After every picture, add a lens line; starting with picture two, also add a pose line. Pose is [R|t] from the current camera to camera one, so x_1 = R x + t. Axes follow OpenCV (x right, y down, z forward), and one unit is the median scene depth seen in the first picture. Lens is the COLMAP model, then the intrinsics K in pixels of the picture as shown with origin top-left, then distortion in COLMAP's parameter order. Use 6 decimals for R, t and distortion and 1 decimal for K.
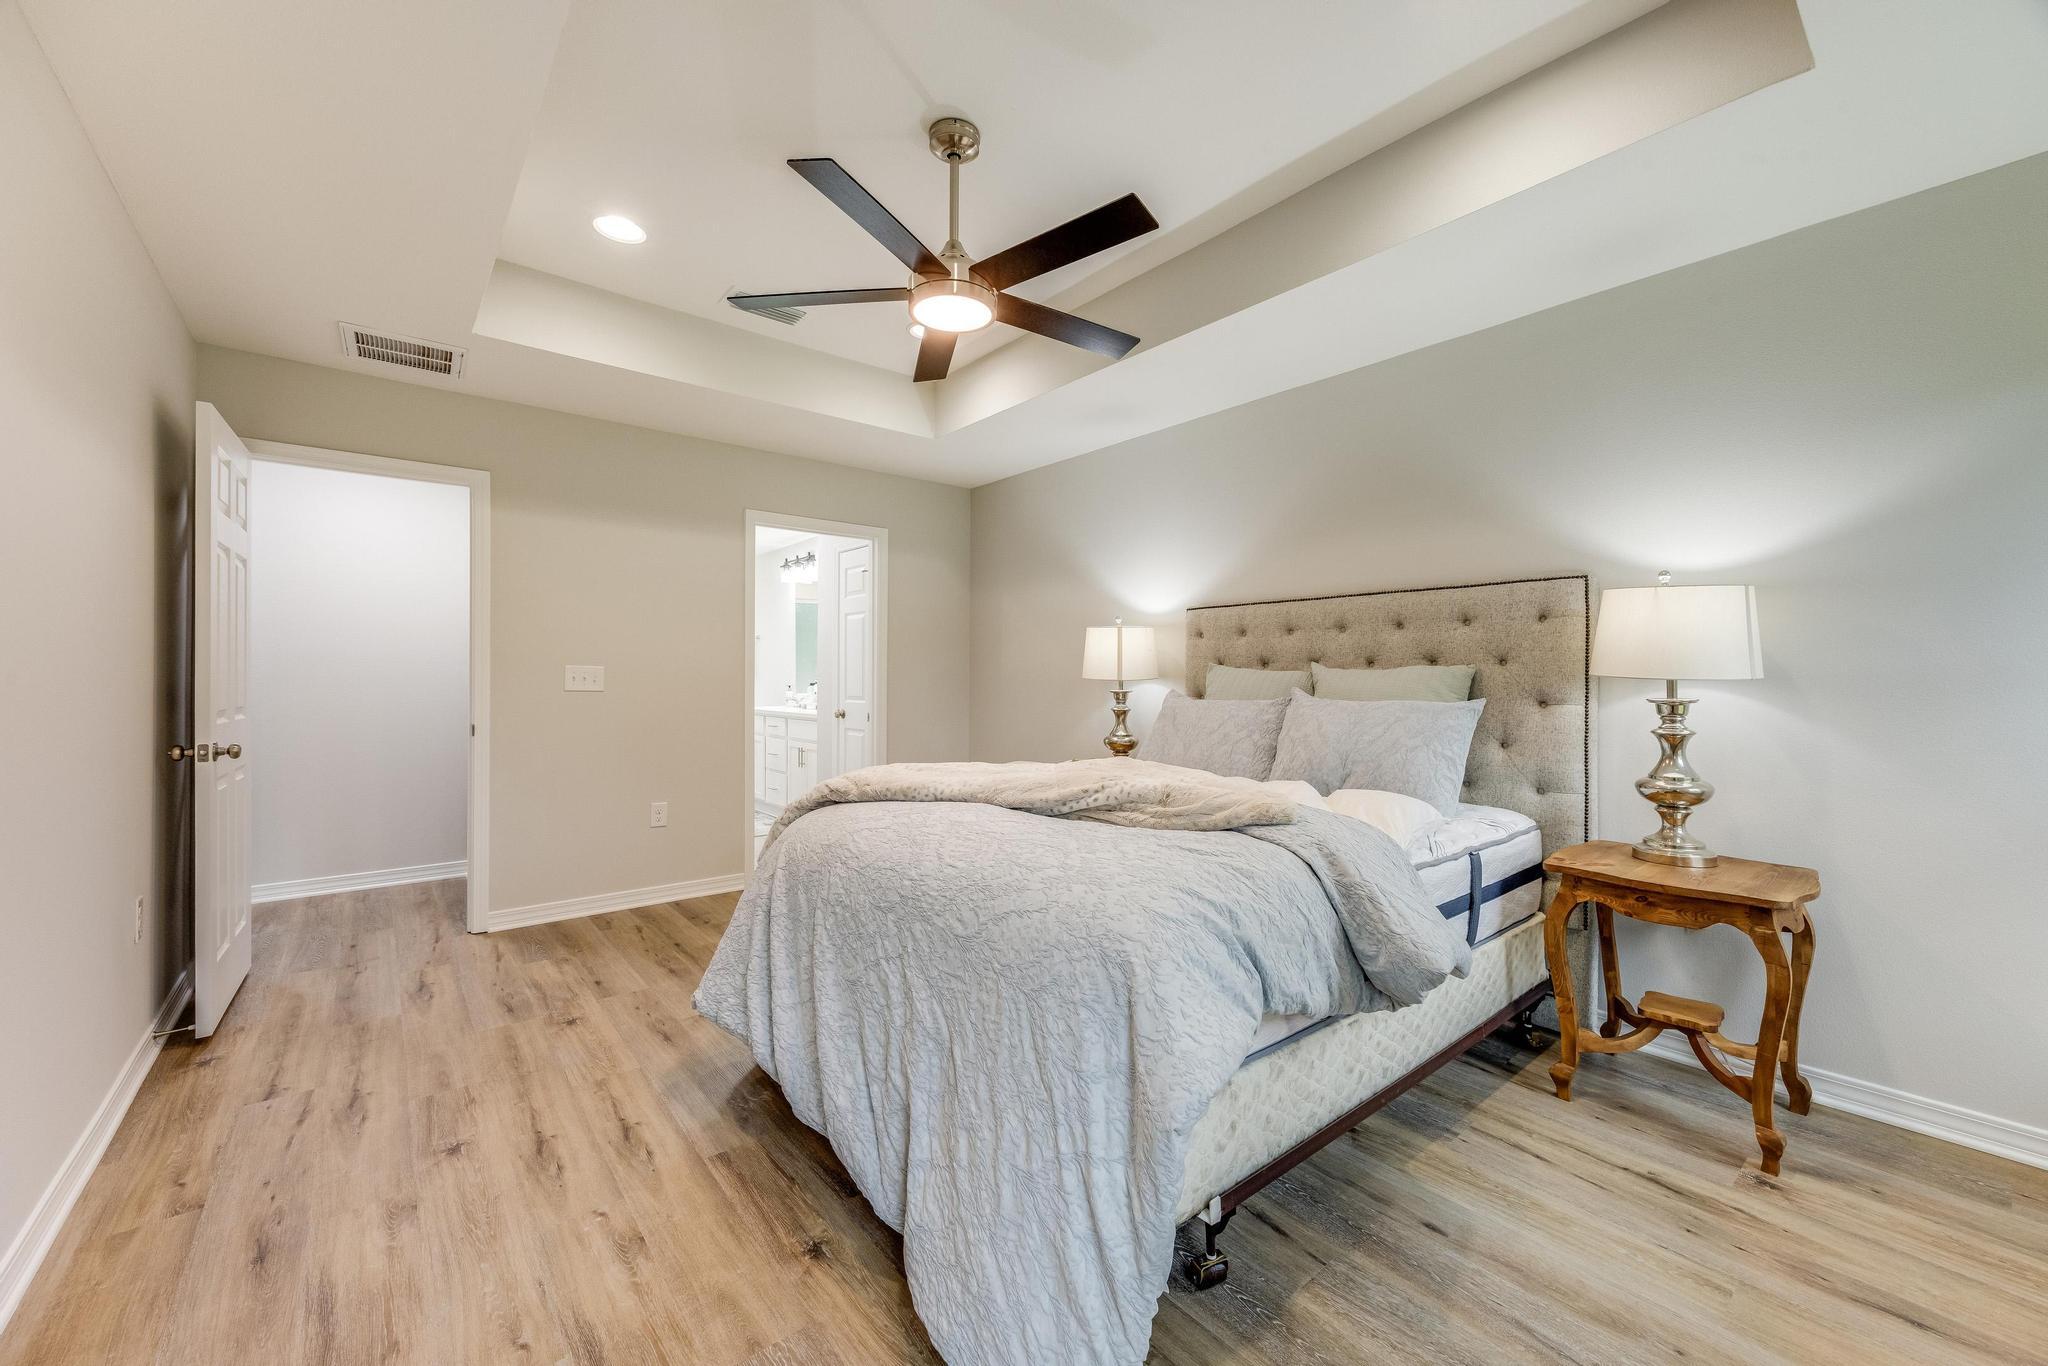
lens RADIAL K [[770.8, 0, 1023.2], [0, 770.8, 674.2], [0, 0, 1]] dist [-0.000304, 0.000458]
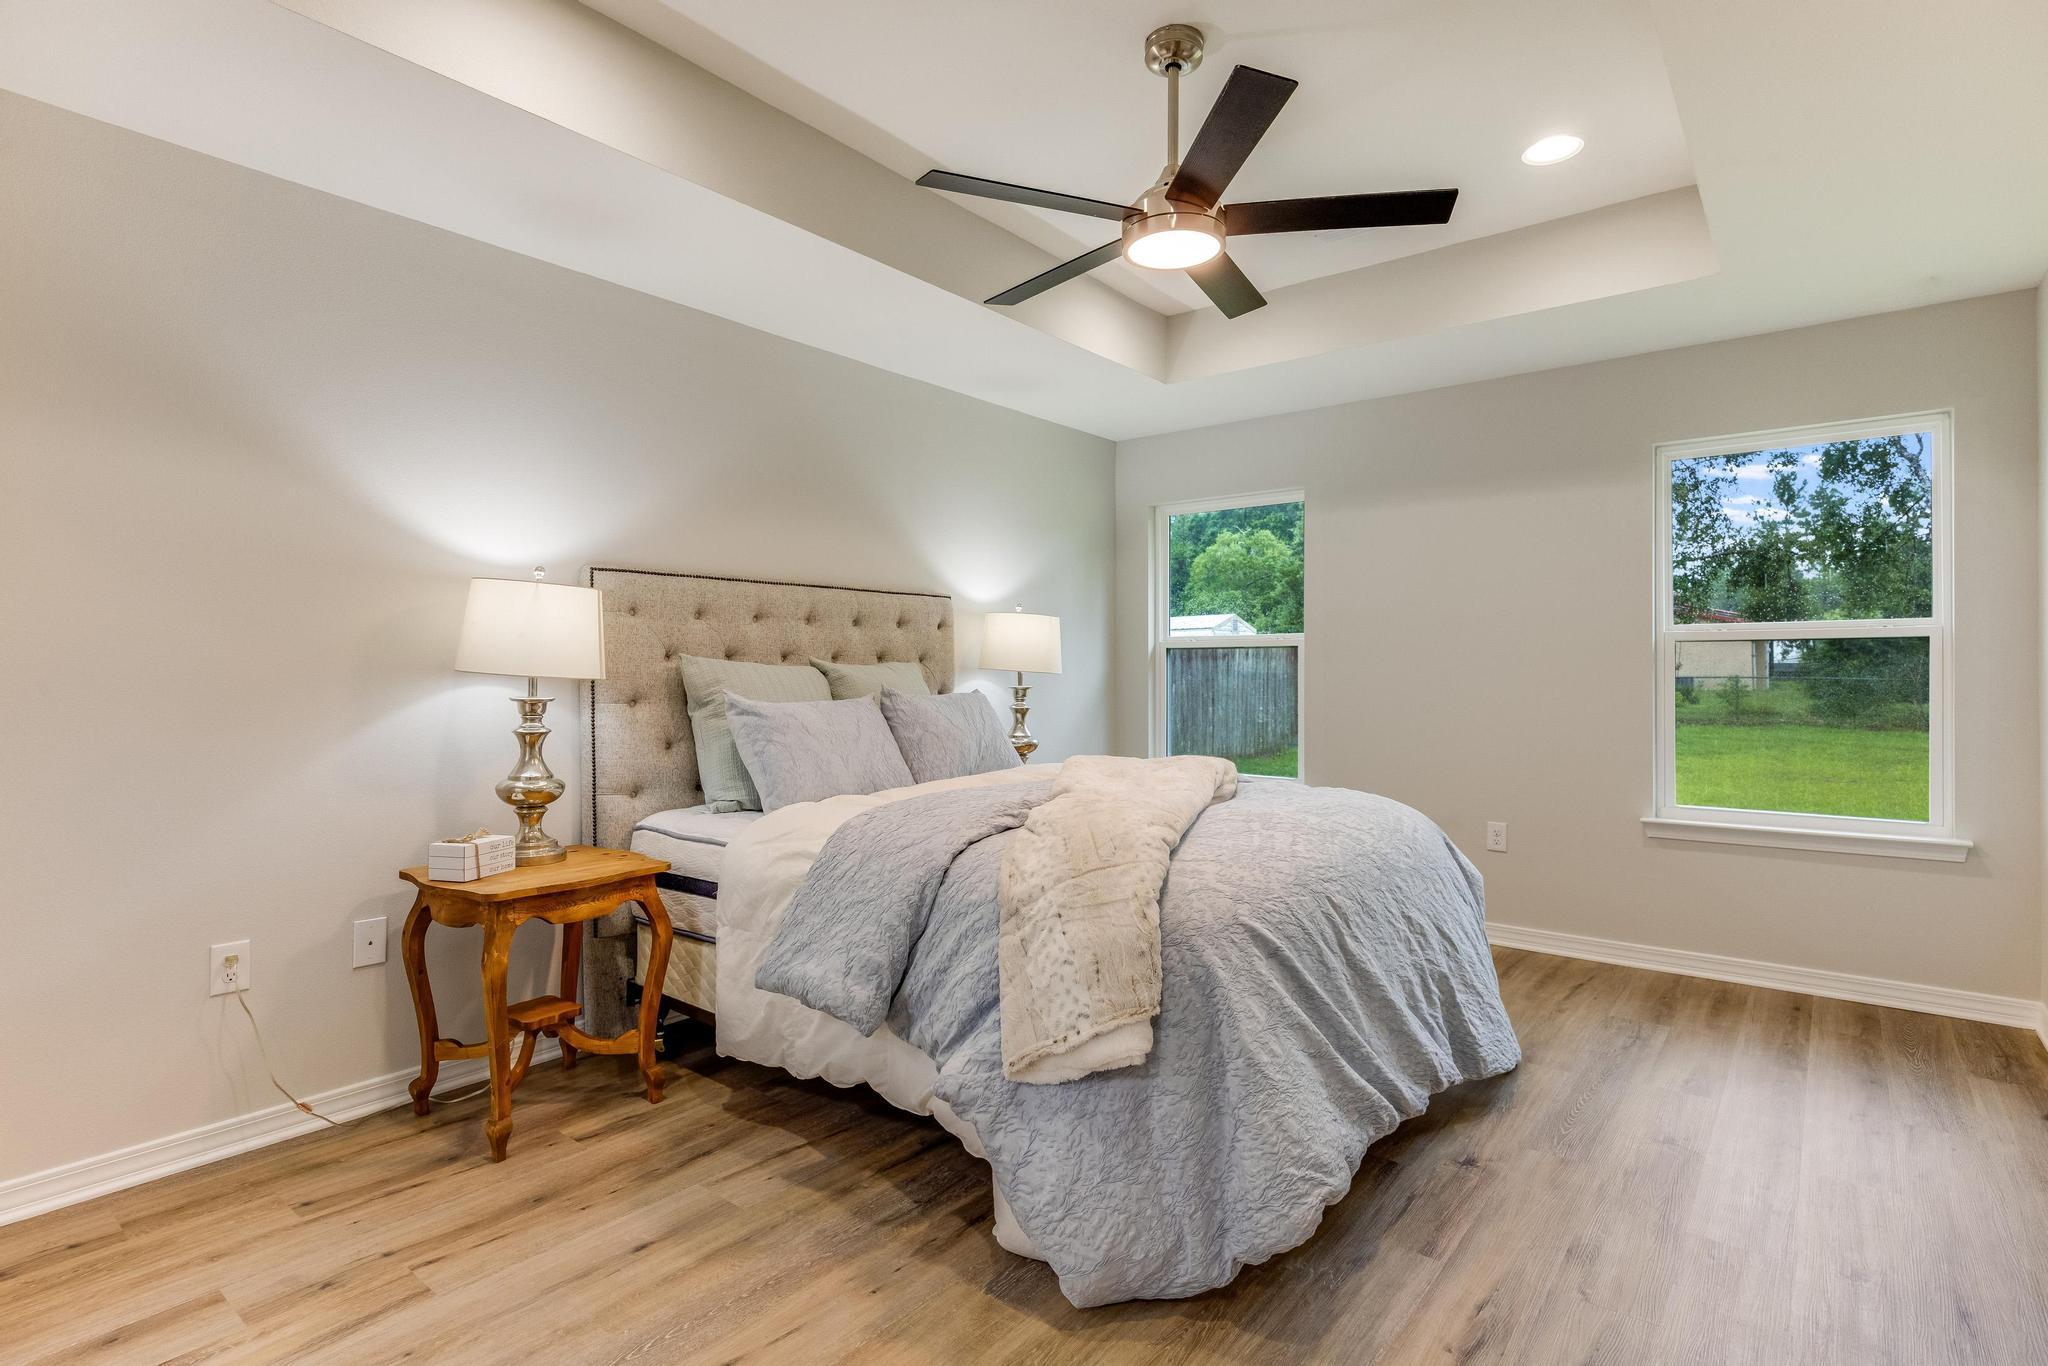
lens RADIAL K [[997.6, 0, 1028.4], [0, 997.6, 674.7], [0, 0, 1]] dist [-0.003755, -0.000329]
pose [[-0.188143, -0.001357, 0.982141, -0.803352], [0.001975, 0.999996, 0.001760, 0.004126], [-0.982140, 0.002271, -0.188139, 0.959280]]
